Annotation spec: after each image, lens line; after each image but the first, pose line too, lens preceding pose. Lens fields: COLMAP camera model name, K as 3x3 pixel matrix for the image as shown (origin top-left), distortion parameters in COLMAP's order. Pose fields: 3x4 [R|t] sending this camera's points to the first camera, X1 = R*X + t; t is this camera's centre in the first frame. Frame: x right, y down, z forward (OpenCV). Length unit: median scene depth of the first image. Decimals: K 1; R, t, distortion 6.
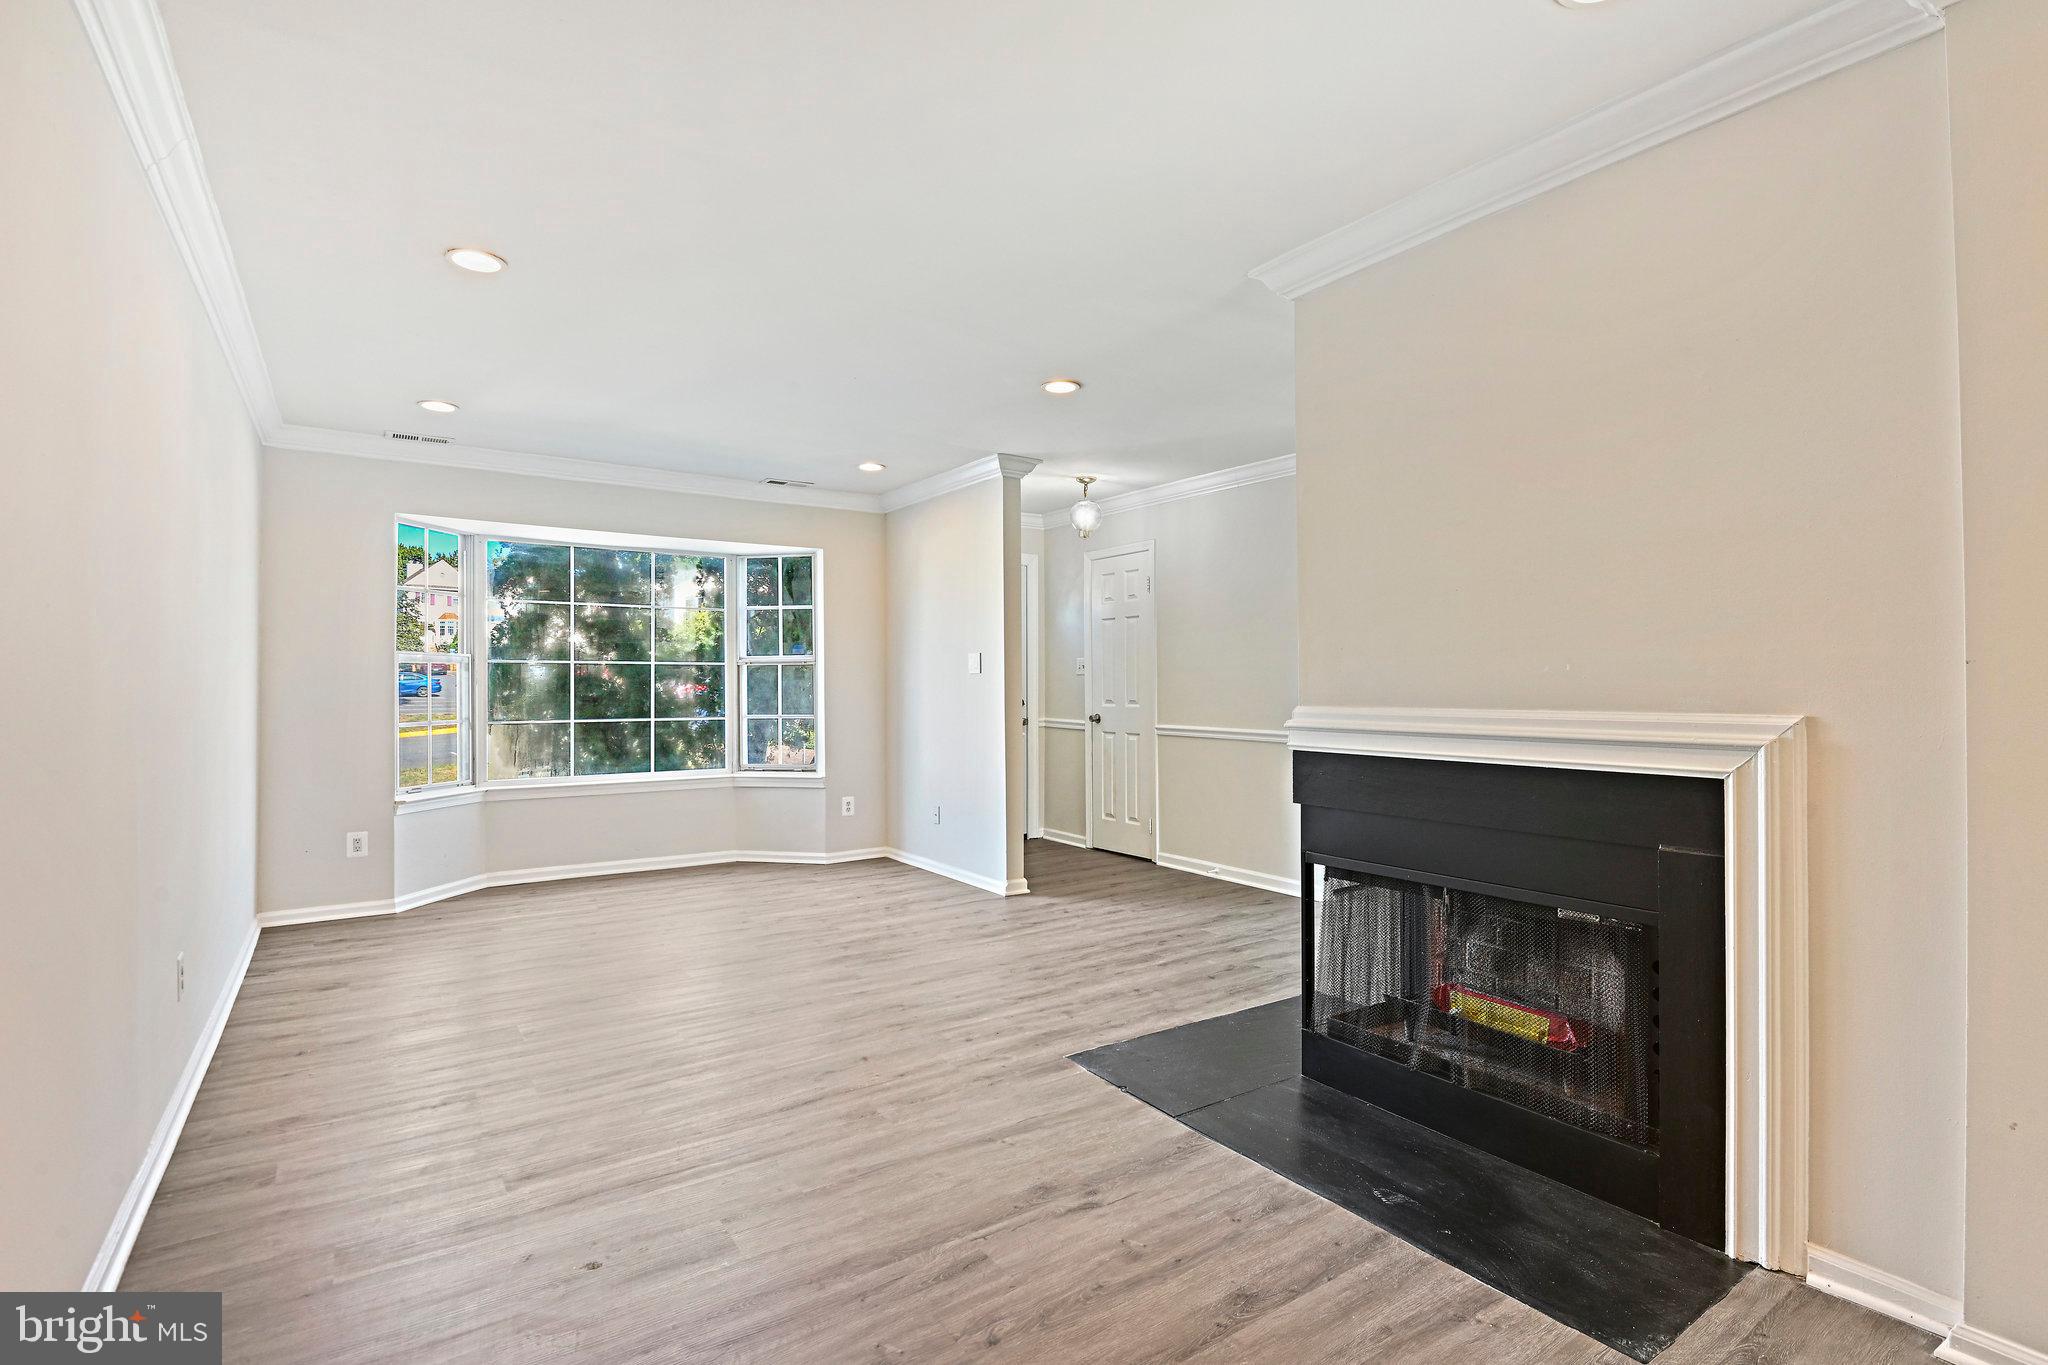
lens RADIAL K [[953.4, 0, 1031.1], [0, 953.4, 683.7], [0, 0, 1]] dist [-0.009213, -0.004023]
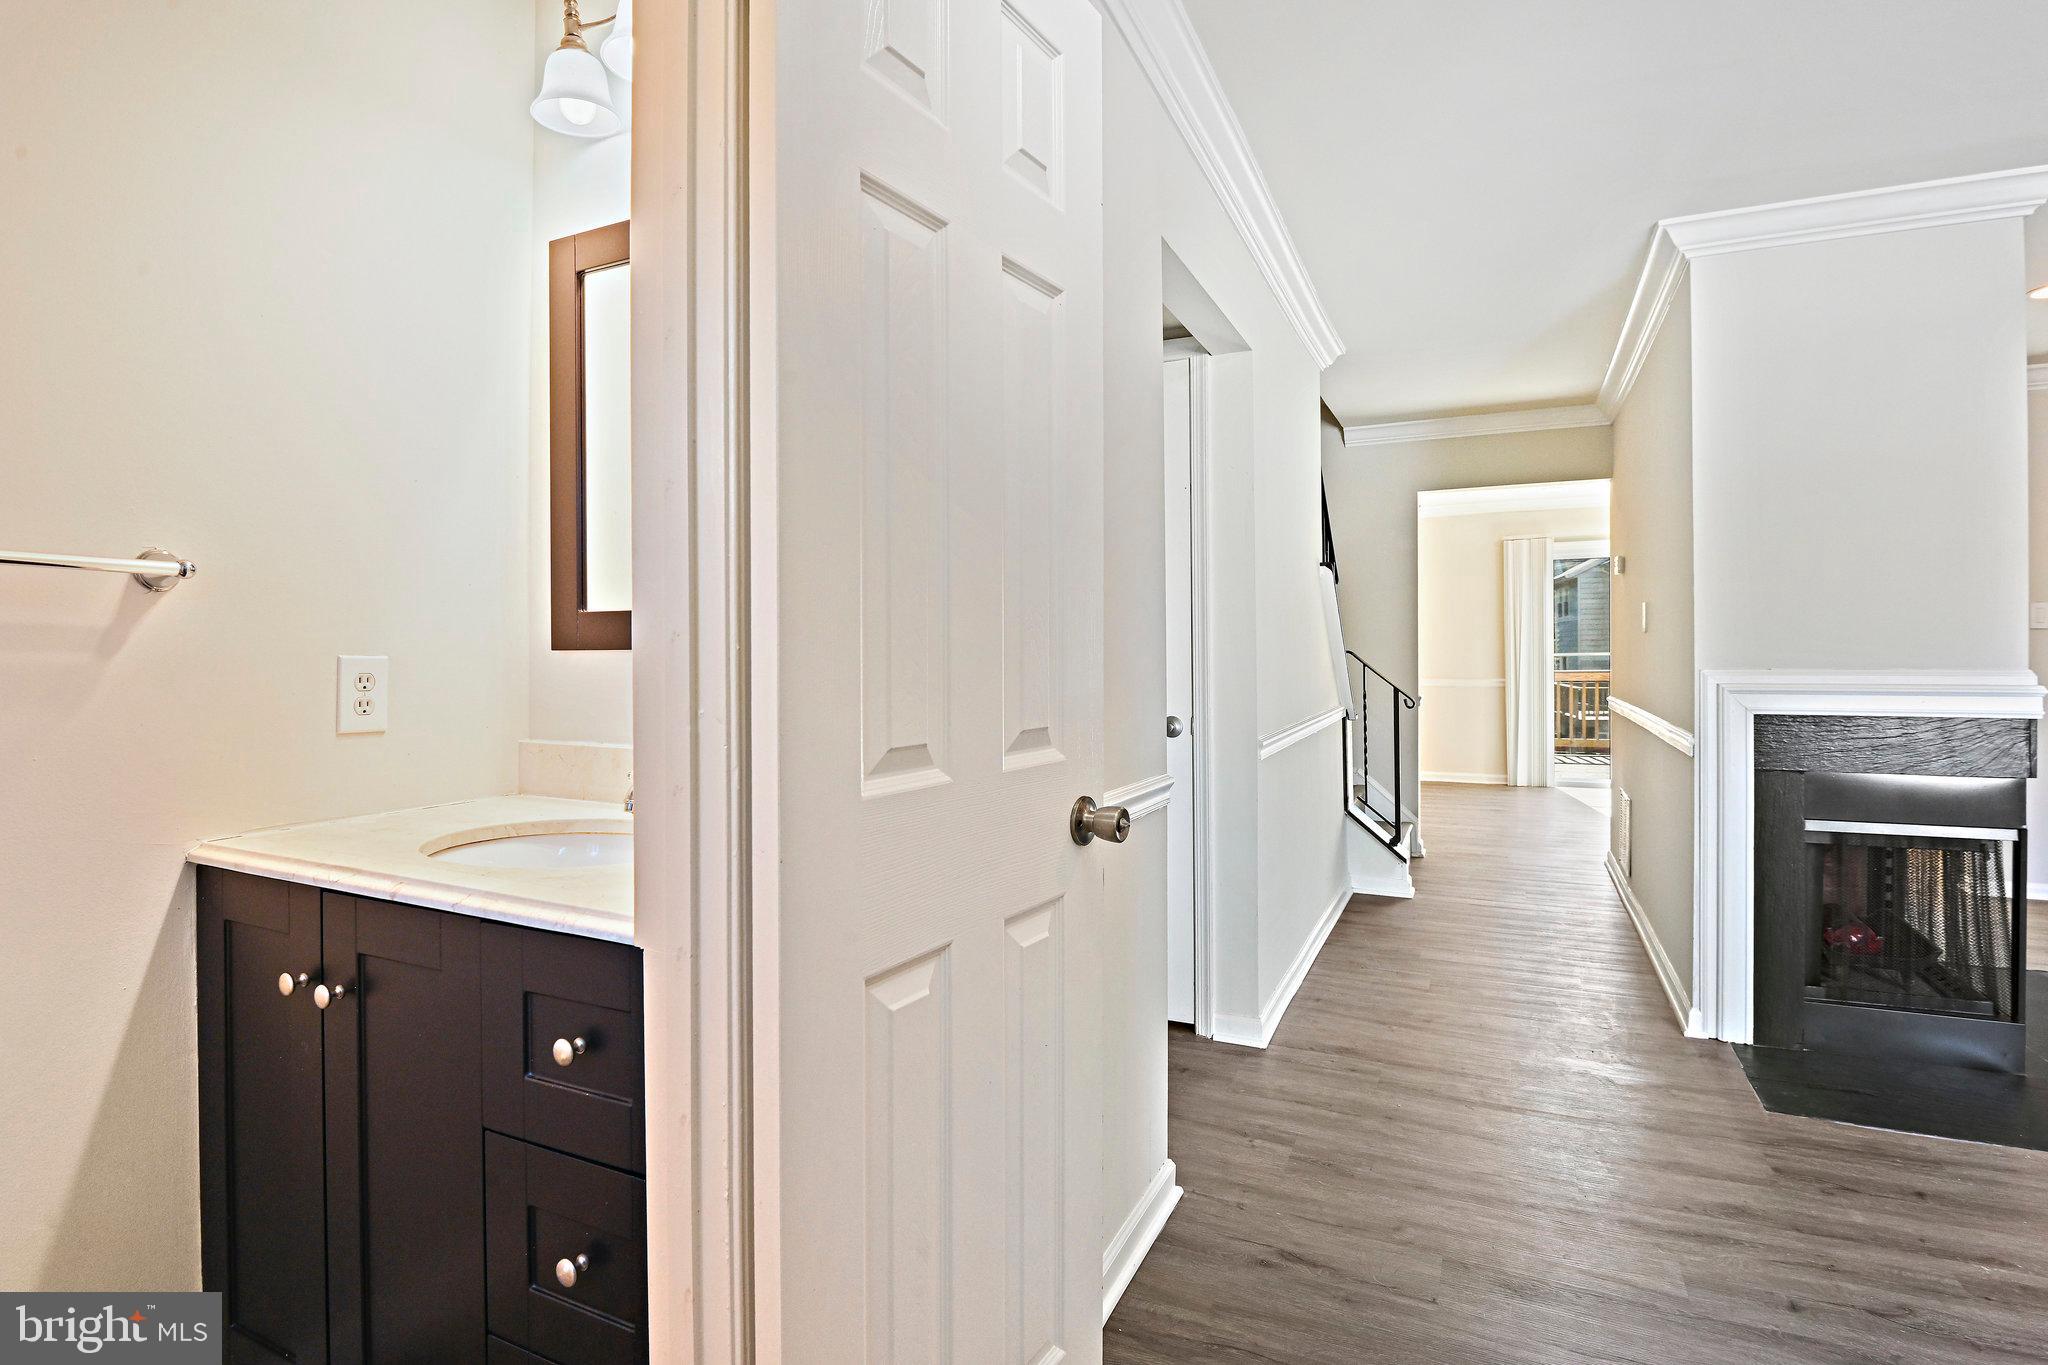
lens RADIAL K [[970.1, 0, 1032.1], [0, 970.1, 673.0], [0, 0, 1]] dist [-0.031975, 0.000948]
pose [[-0.498513, -0.017116, 0.866713, -0.012521], [-0.000197, 0.999807, 0.019631, 0.005893], [-0.866882, 0.009615, -0.498421, 1.745054]]
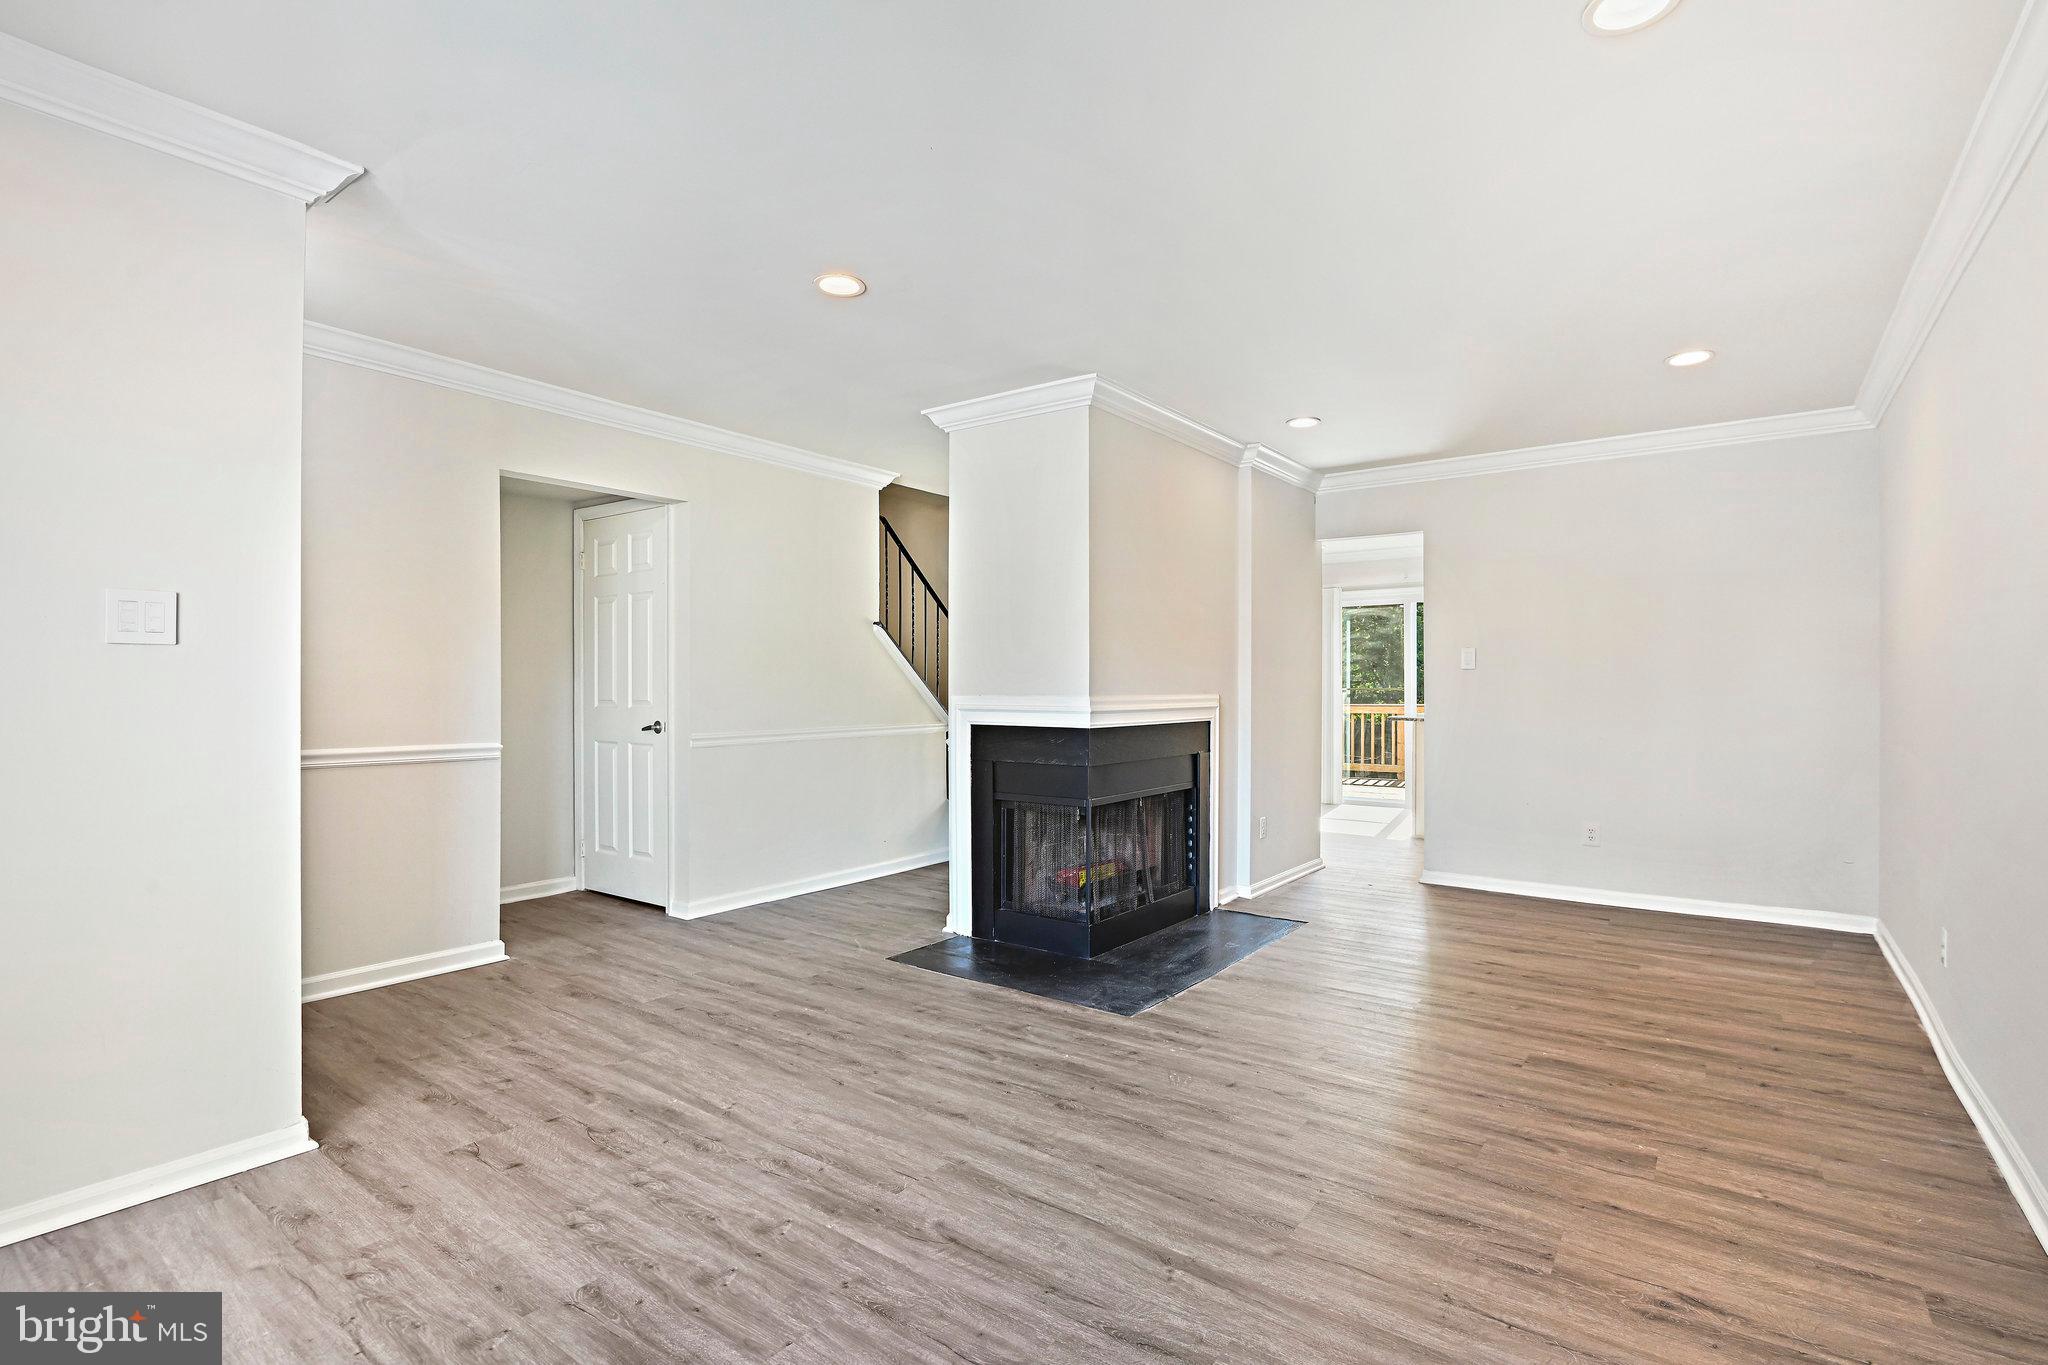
lens RADIAL K [[953.4, 0, 1027.5], [0, 953.4, 682.6], [0, 0, 1]] dist [-0.009213, -0.004023]
pose [[-0.317768, 0.004639, 0.948157, -0.785341], [-0.005711, 0.999961, -0.006807, 0.010099], [-0.948151, -0.007578, -0.317729, 1.182046]]
